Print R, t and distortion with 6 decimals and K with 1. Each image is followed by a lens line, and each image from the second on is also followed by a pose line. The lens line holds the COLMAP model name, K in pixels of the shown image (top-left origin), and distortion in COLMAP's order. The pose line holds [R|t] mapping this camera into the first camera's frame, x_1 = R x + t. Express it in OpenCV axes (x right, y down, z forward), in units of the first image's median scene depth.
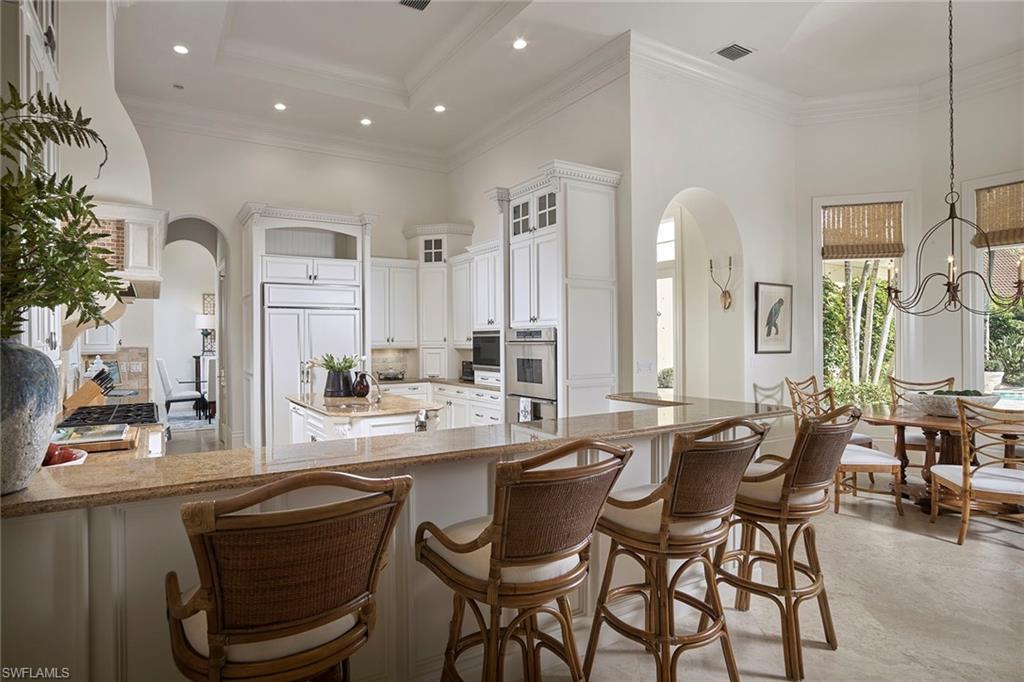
lens RADIAL K [[559.0, 0, 512.0], [0, 559.0, 341.0], [0, 0, 1]] dist [-0.001201, -0.000189]
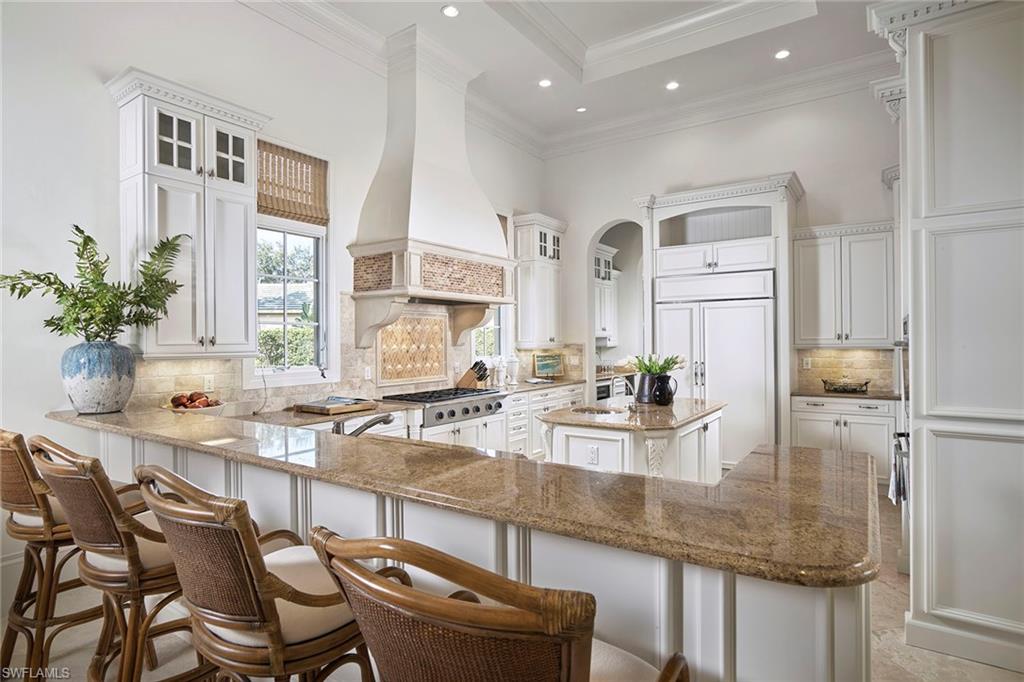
lens RADIAL K [[559.0, 0, 512.0], [0, 559.0, 341.0], [0, 0, 1]] dist [-0.001201, -0.000189]
pose [[0.408938, 0.003626, -0.912555, 0.329684], [0.003471, 0.999979, 0.005529, -0.002329], [0.912556, -0.005429, 0.408917, 0.384539]]
